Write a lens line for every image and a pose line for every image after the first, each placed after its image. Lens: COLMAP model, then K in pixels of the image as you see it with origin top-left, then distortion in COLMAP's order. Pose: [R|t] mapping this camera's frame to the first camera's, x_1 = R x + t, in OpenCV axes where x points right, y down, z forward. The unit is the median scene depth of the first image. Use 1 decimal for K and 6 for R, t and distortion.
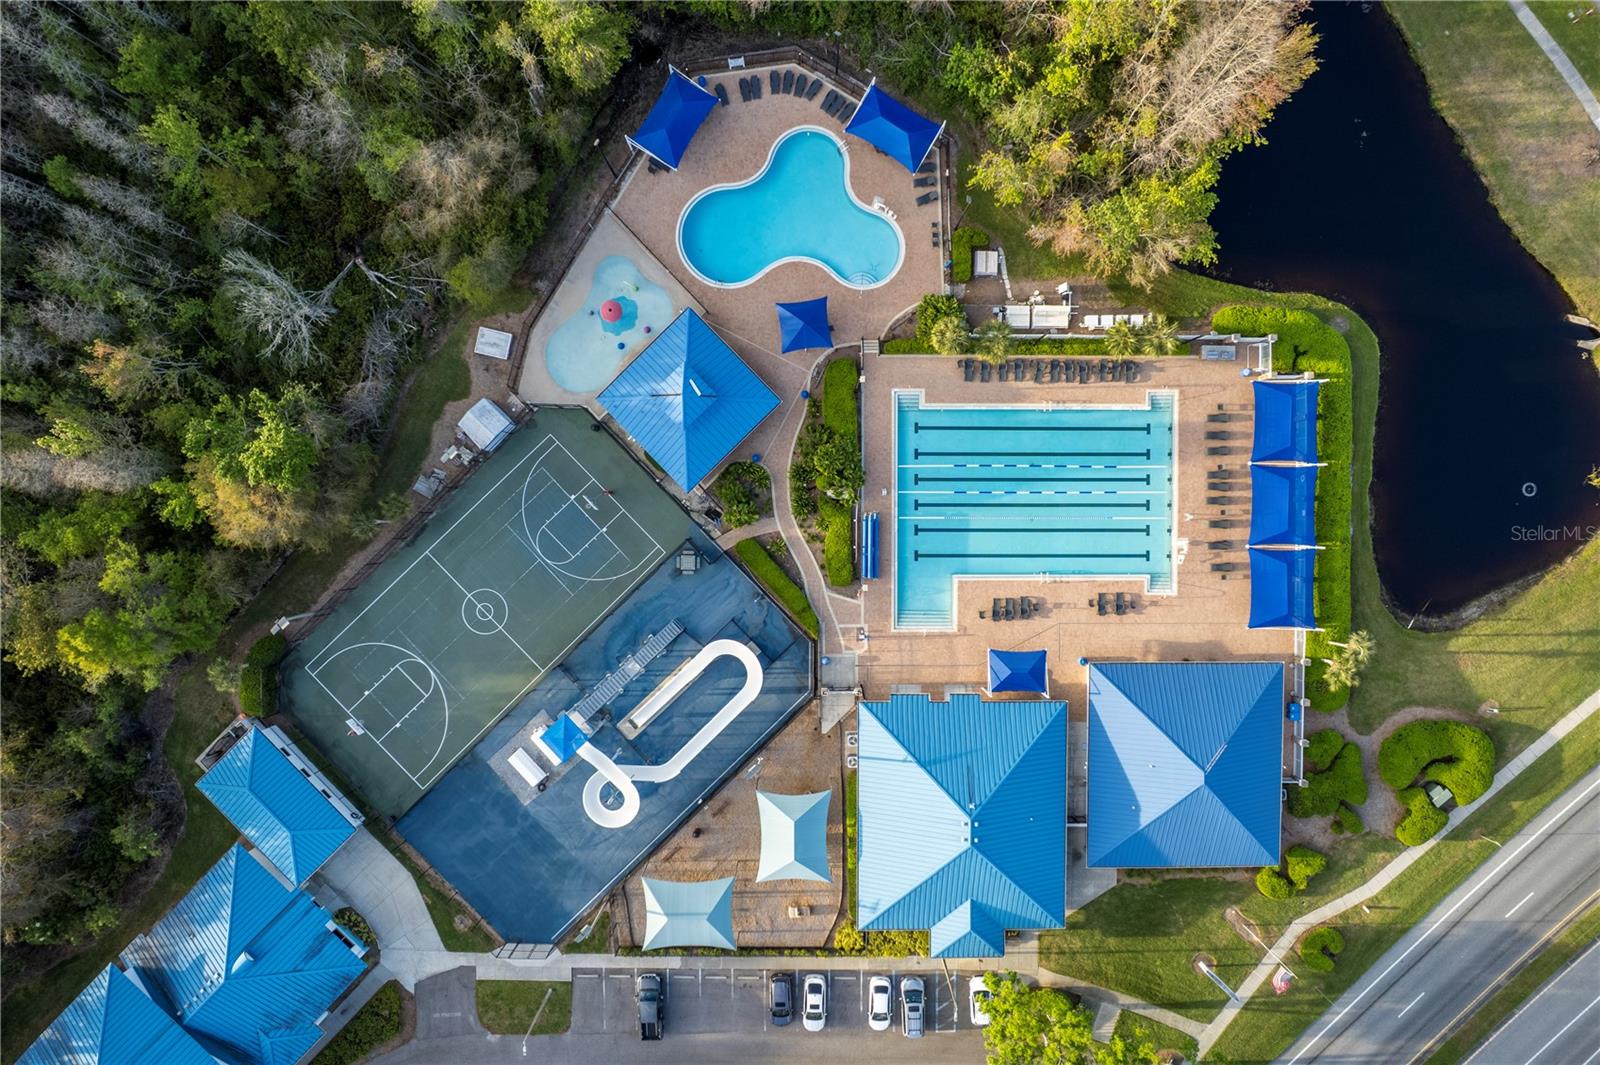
lens RADIAL K [[1013.0, 0, 800.0], [0, 1013.0, 532.5], [0, 0, 1]] dist [-0.043133, 0.000564]
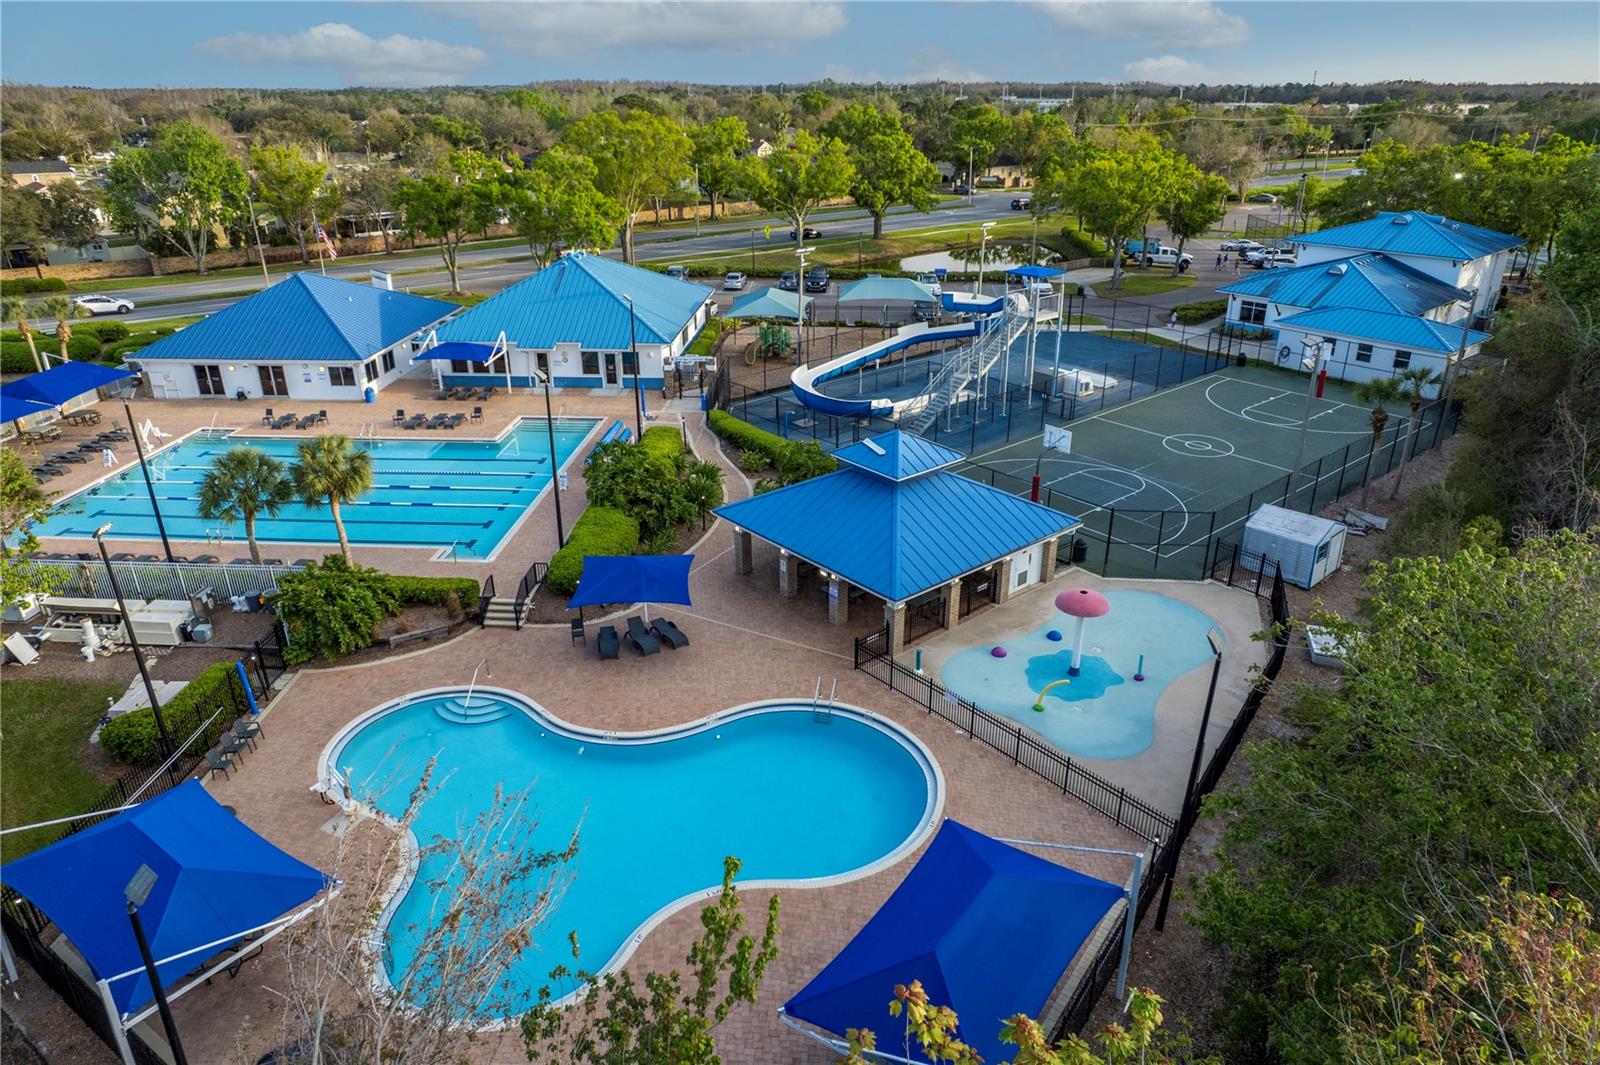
lens RADIAL K [[1013.0, 0, 800.0], [0, 1013.0, 532.5], [0, 0, 1]] dist [-0.043133, 0.000564]
pose [[-0.997799, -0.013092, 0.065001, -0.093137], [0.064427, -0.423144, 0.903769, -0.575676], [0.015673, 0.905968, 0.423056, 0.768175]]
